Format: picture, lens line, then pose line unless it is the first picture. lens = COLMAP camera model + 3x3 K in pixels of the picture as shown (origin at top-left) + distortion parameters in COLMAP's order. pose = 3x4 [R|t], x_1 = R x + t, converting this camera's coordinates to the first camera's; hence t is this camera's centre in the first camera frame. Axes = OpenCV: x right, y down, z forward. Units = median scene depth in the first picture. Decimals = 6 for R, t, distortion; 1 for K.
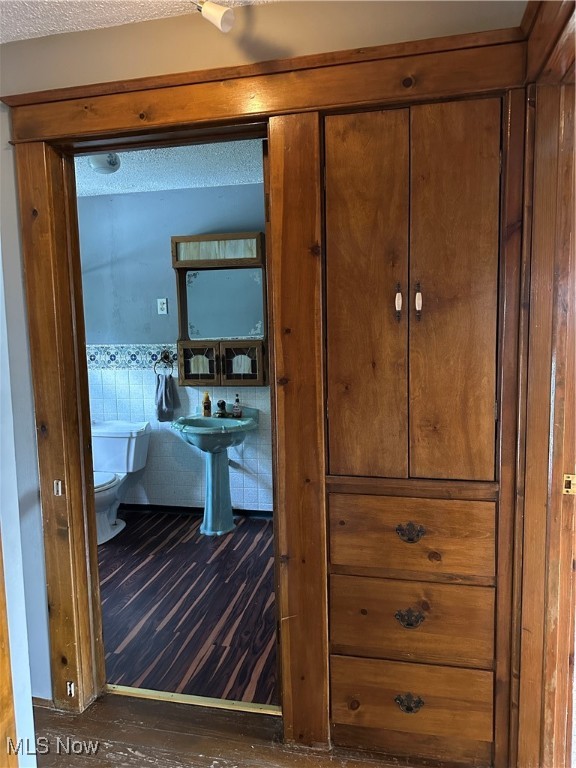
lens RADIAL K [[539.9, 0, 291.0], [0, 539.9, 380.5], [0, 0, 1]] dist [0.083553, -0.065430]
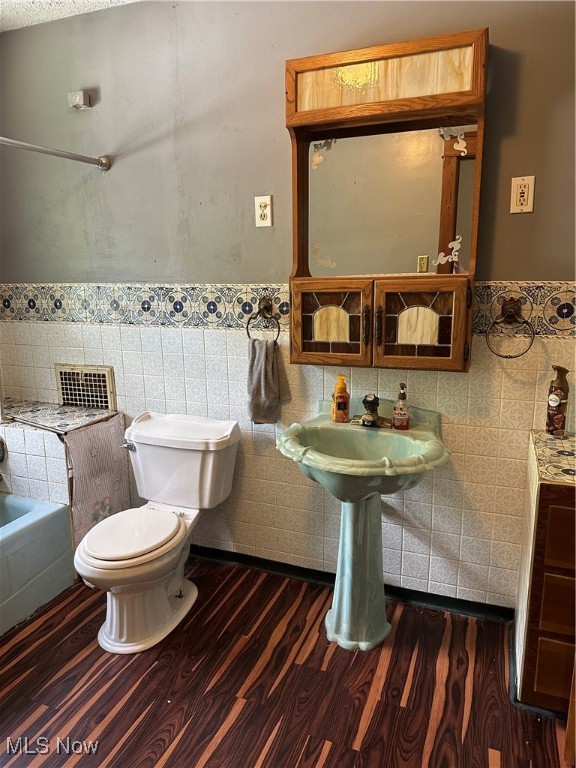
lens RADIAL K [[539.9, 0, 280.4], [0, 539.9, 391.2], [0, 0, 1]] dist [0.083553, -0.065430]
pose [[0.985579, 0.043157, -0.163617, -0.129241], [-0.022220, 0.991564, 0.127696, -0.030966], [0.167748, -0.122219, 0.978224, 0.470578]]
